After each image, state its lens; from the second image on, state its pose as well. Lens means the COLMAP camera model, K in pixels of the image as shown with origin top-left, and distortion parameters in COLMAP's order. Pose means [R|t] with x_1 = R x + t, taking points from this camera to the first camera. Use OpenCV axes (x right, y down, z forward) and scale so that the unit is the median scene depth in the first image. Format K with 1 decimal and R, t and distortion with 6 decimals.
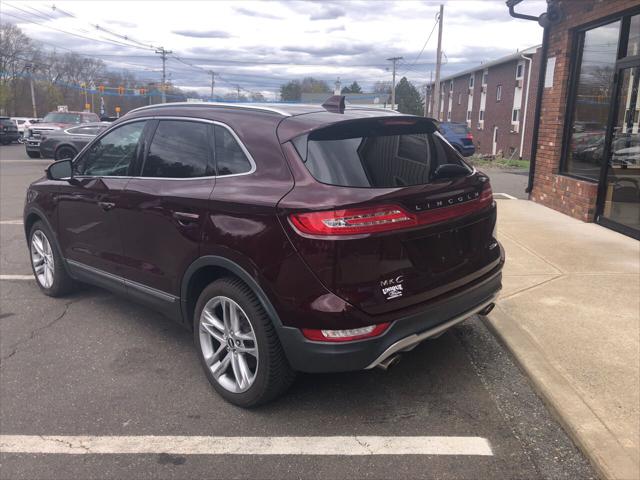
lens RADIAL K [[523.3, 0, 316.3], [0, 523.3, 235.7], [0, 0, 1]] dist [0.021334, -0.008615]
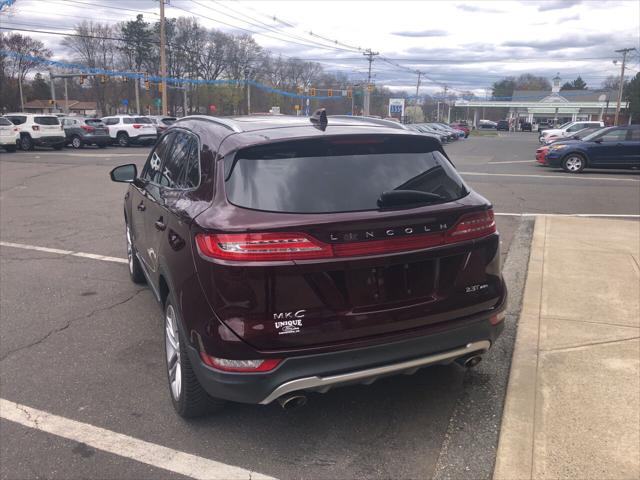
lens RADIAL K [[523.3, 0, 317.1], [0, 523.3, 234.5], [0, 0, 1]] dist [0.021334, -0.008615]
pose [[0.927459, 0.086456, -0.363792, 0.289822], [-0.086577, 0.996117, 0.016008, -0.041790], [0.363763, 0.016649, 0.931343, 0.087258]]
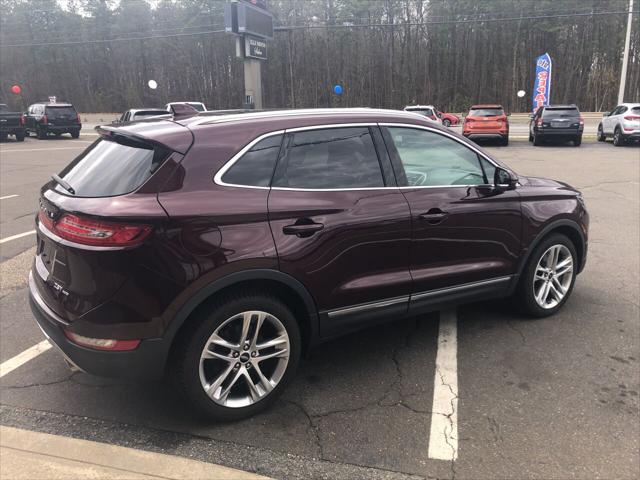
lens RADIAL K [[523.3, 0, 312.3], [0, 523.3, 240.3], [0, 0, 1]] dist [0.021334, -0.008615]
pose [[-0.229029, 0.241092, -0.943091, 0.726278], [-0.207062, 0.934604, 0.289207, -0.268774], [0.951142, 0.261515, -0.164131, 1.083773]]
